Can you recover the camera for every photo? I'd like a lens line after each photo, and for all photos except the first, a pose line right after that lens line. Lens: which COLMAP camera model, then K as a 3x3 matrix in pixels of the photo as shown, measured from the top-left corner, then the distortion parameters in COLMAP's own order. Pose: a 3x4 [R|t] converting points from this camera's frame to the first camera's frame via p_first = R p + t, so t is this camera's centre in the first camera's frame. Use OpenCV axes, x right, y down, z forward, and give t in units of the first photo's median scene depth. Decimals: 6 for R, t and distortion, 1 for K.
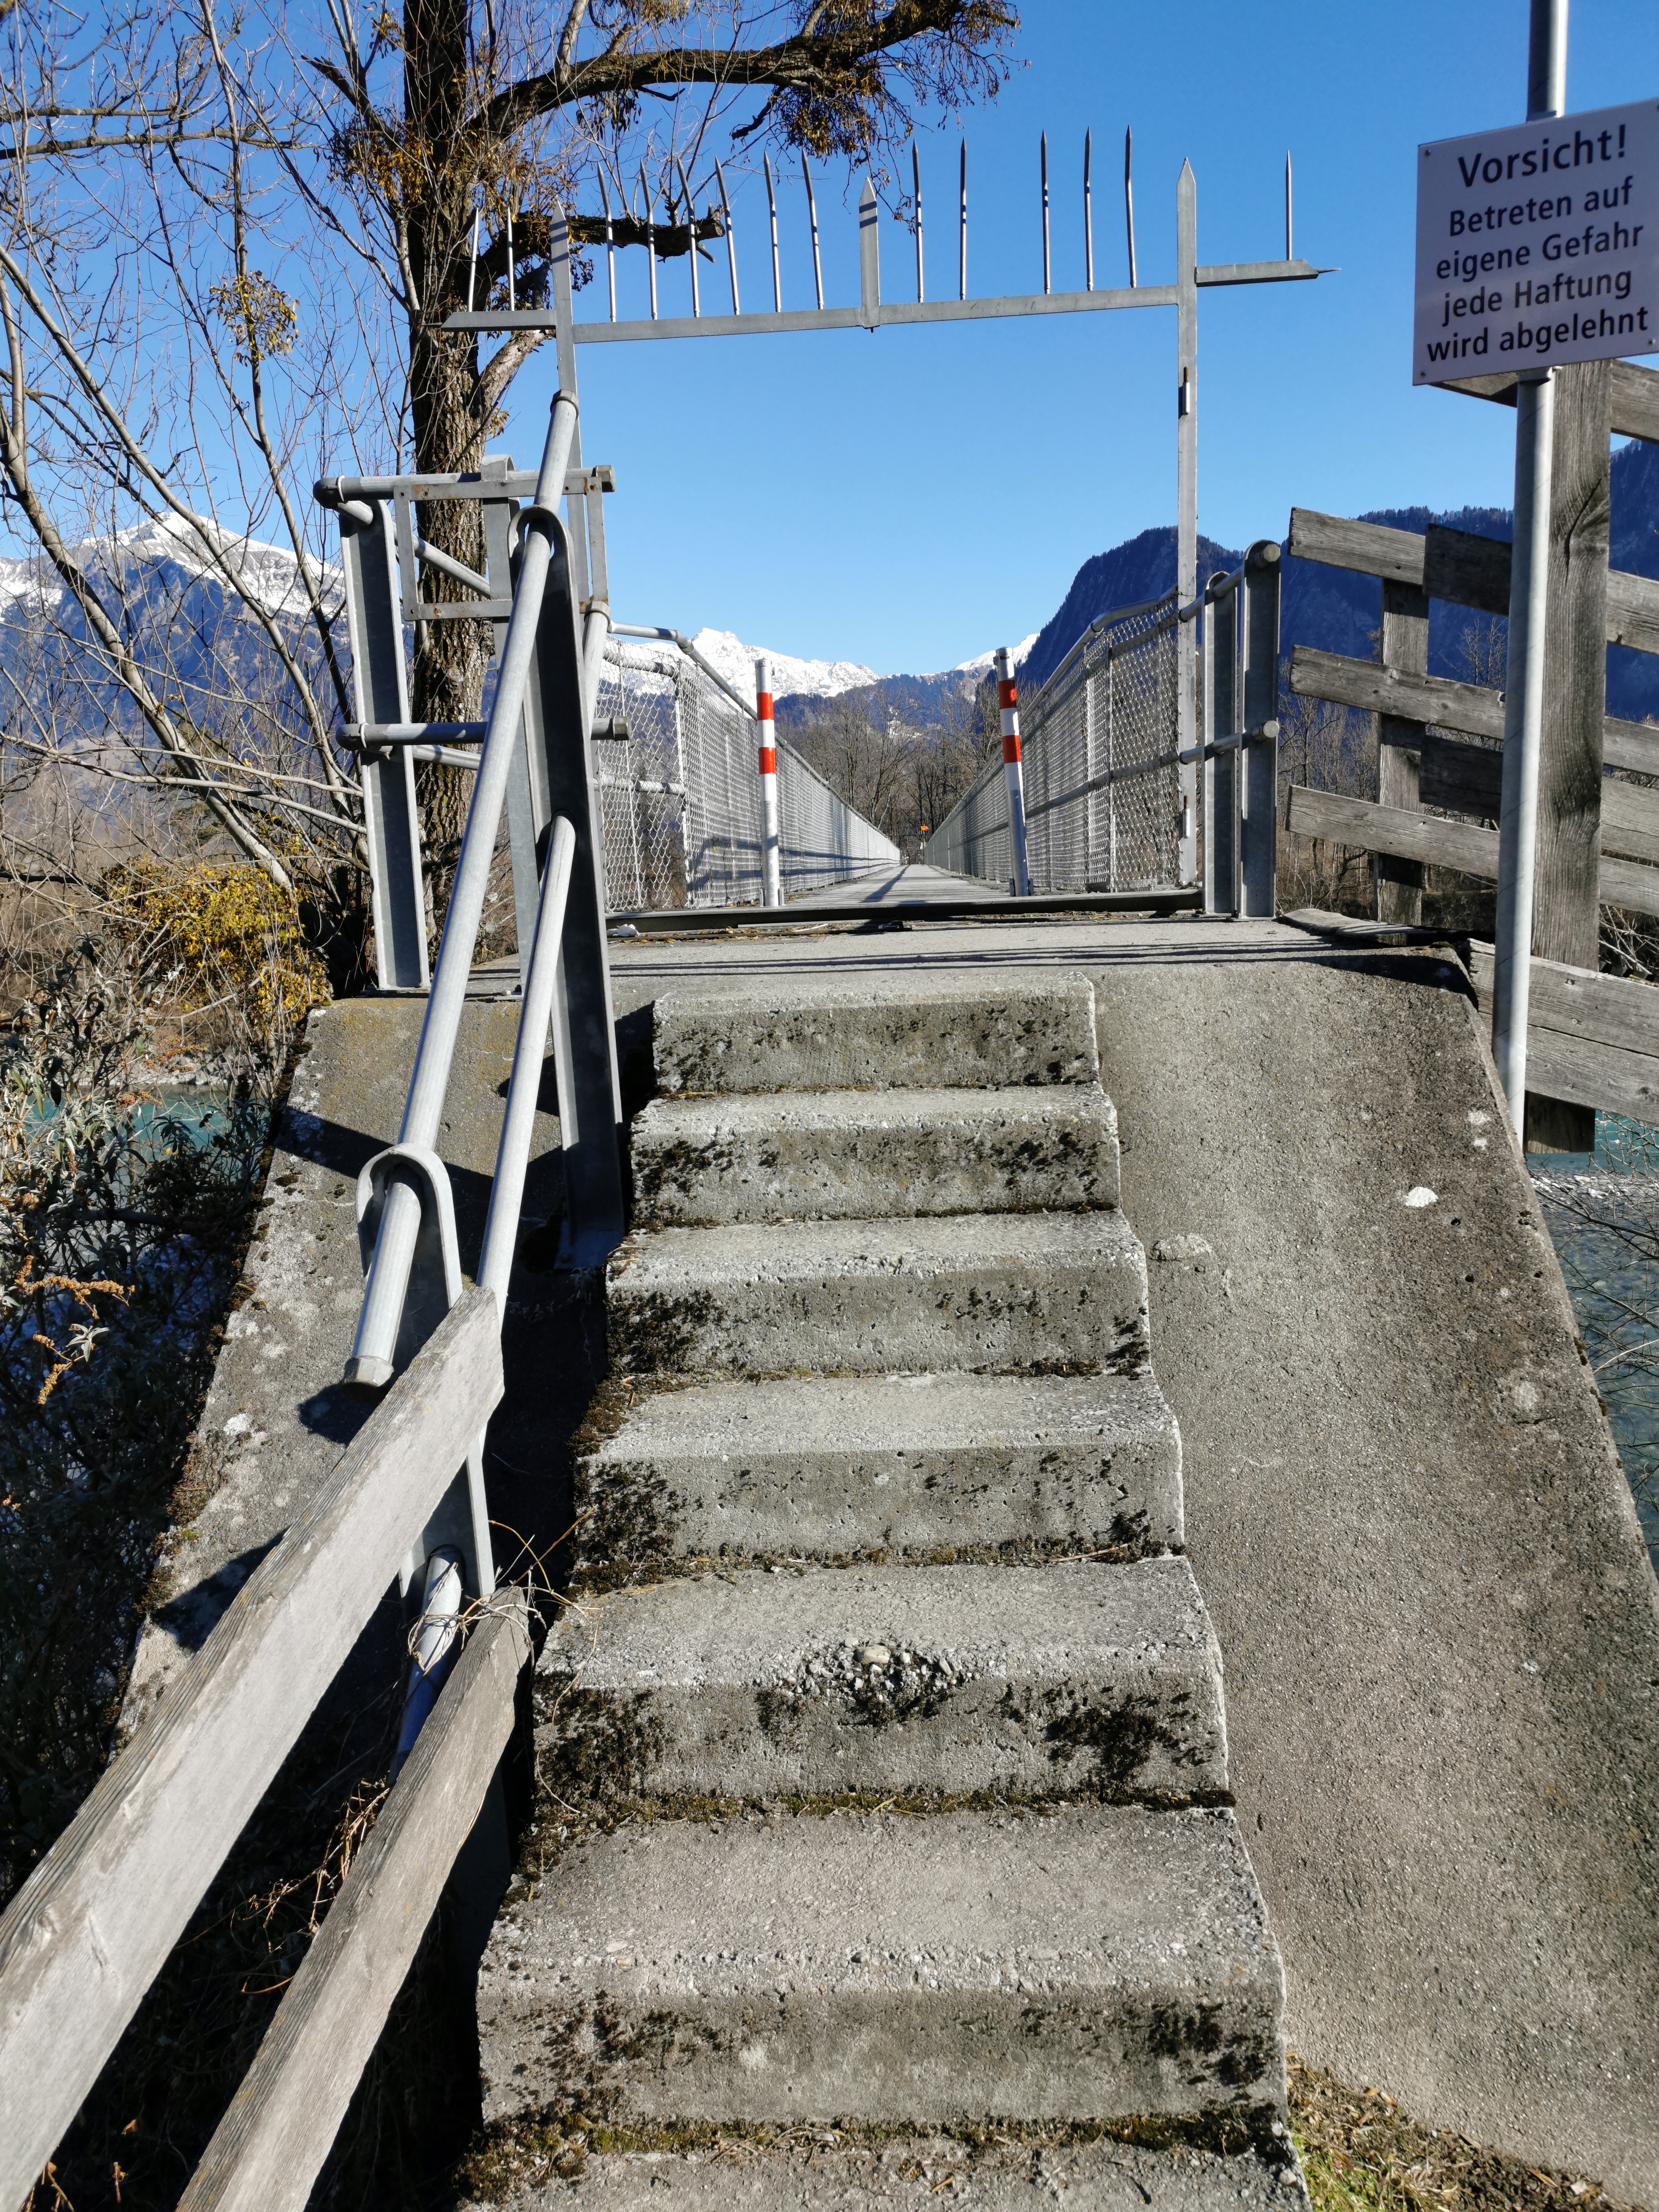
lens RADIAL K [[1734.2, 0, 829.5], [0, 1734.2, 1106.0], [0, 0, 1]] dist [0.103505, -0.137191]
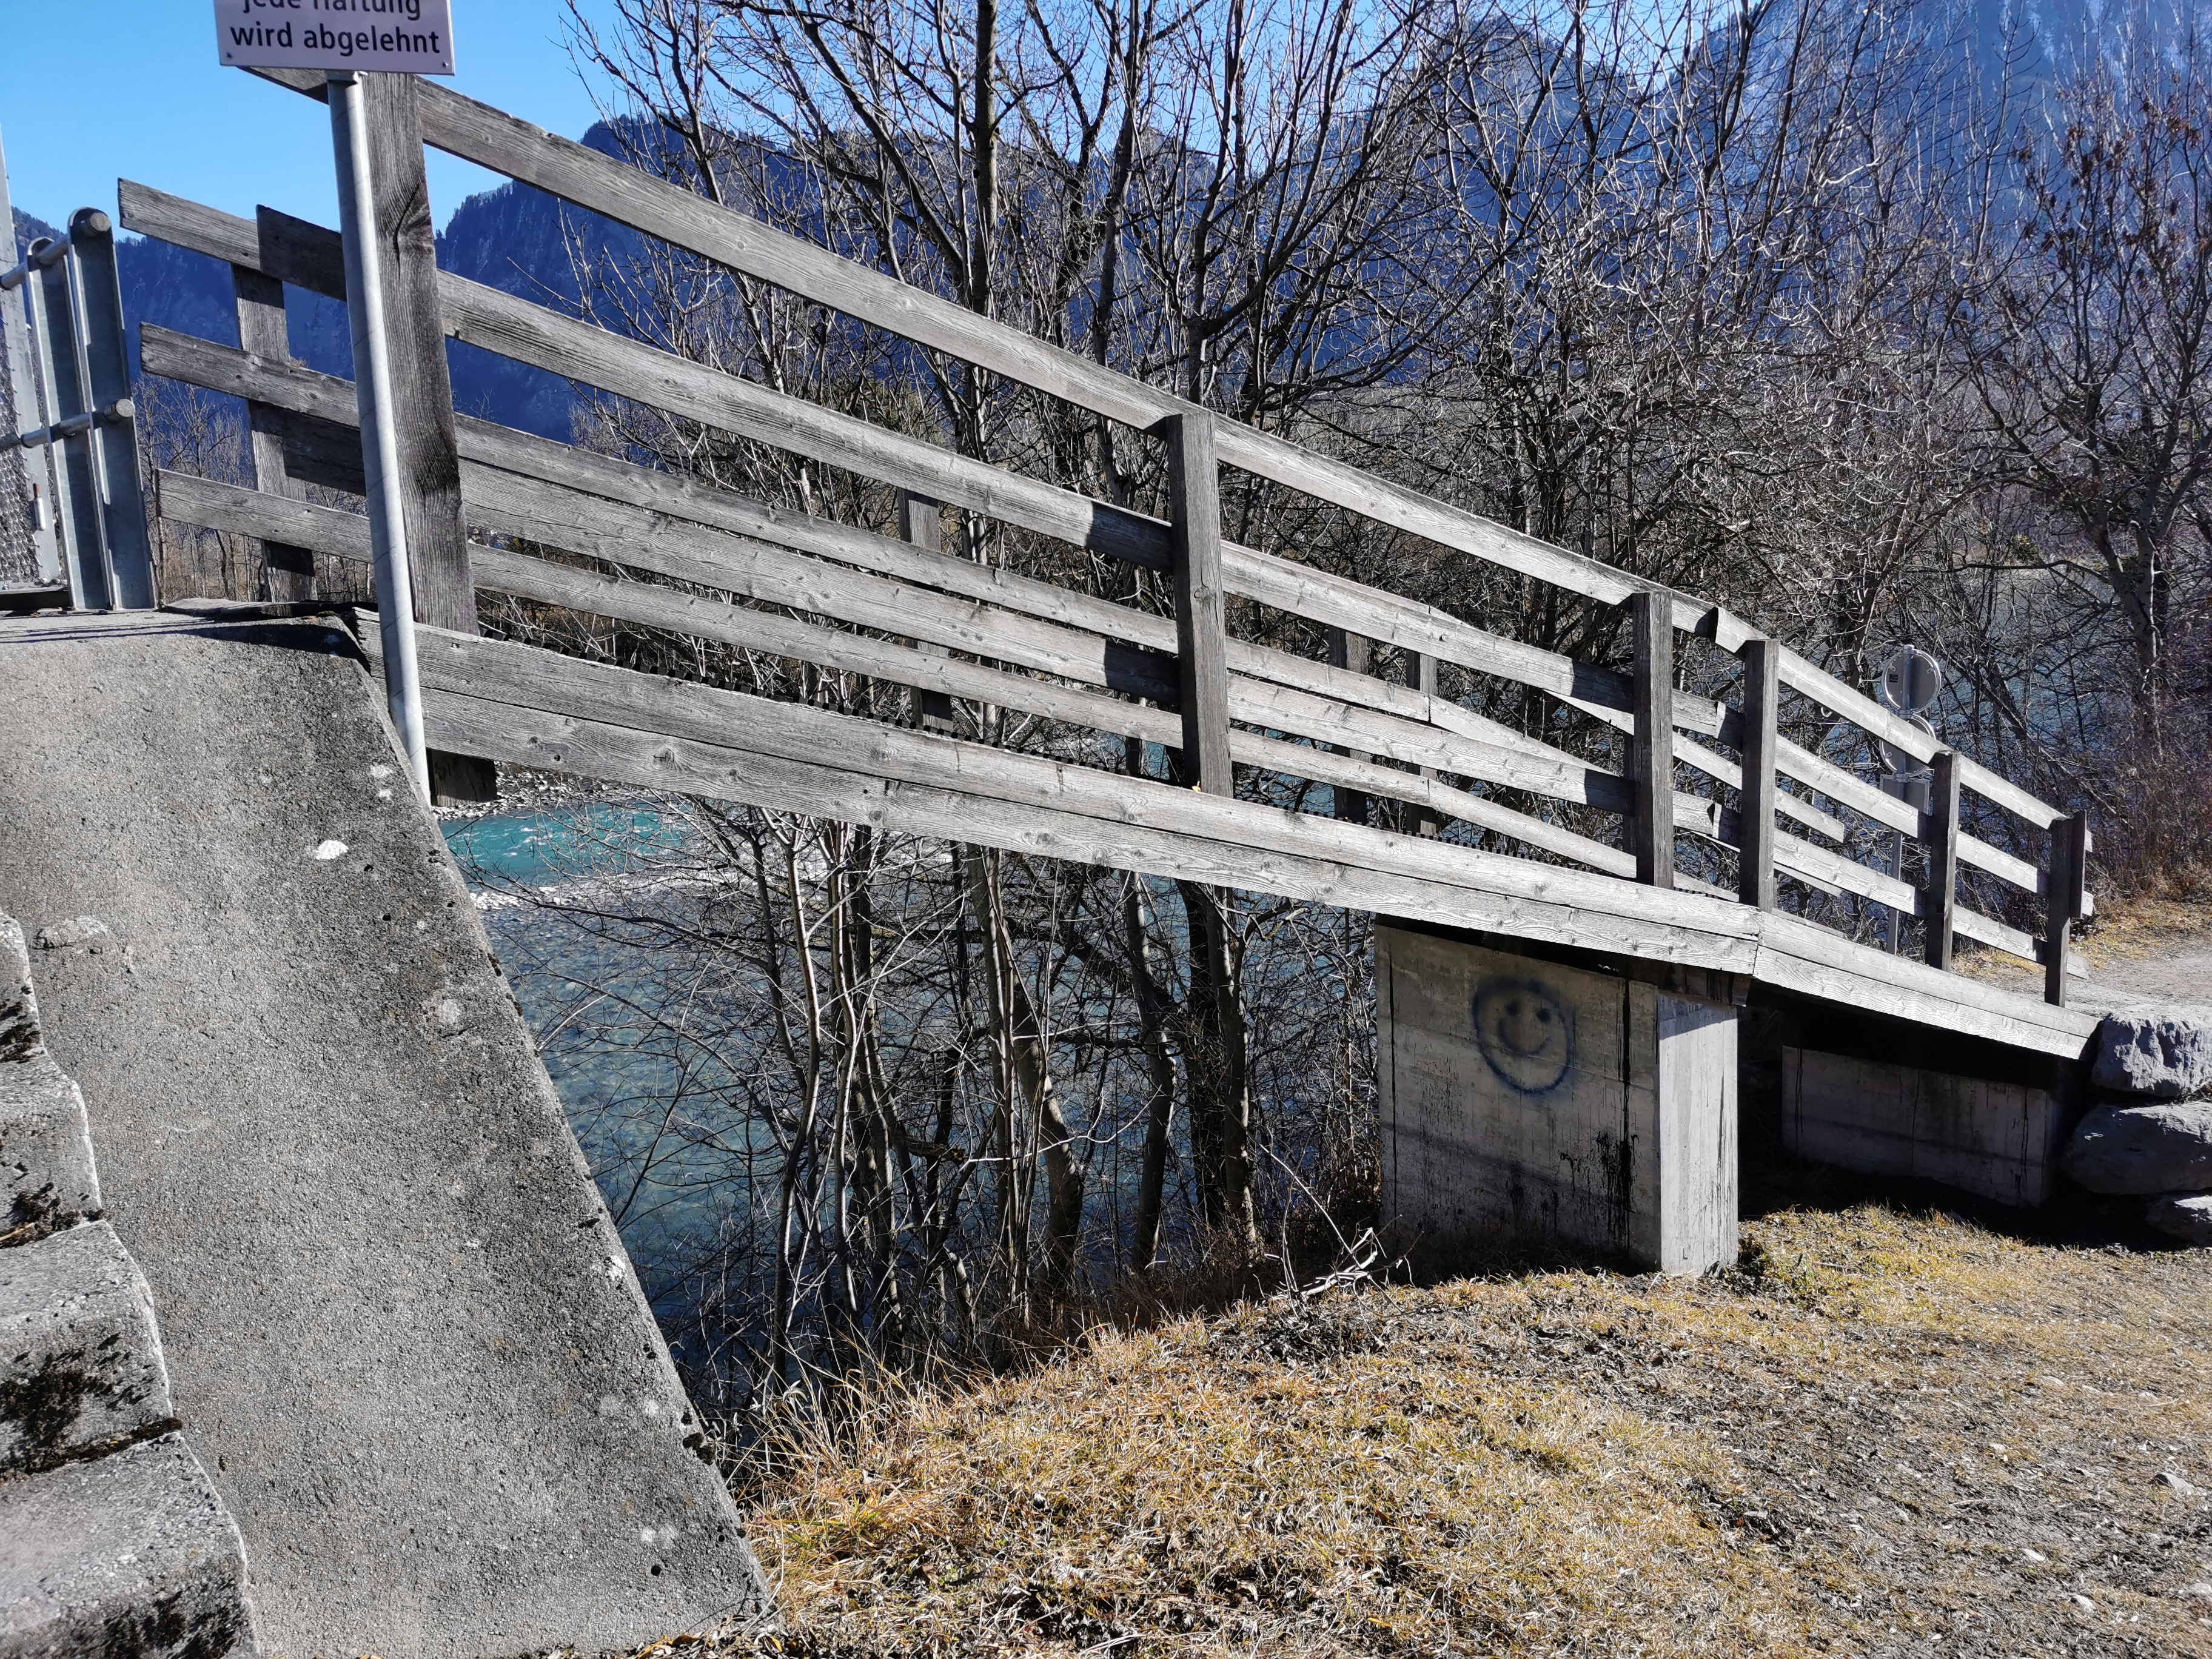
lens RADIAL K [[1734.2, 0, 1182.3], [0, 1734.2, 829.5], [0, 0, 1]] dist [0.103505, -0.137191]
pose [[0.726384, -0.102045, 0.679672, -0.005360], [0.106629, 0.993674, 0.035231, 0.056841], [-0.678967, 0.046882, 0.732670, -0.109461]]
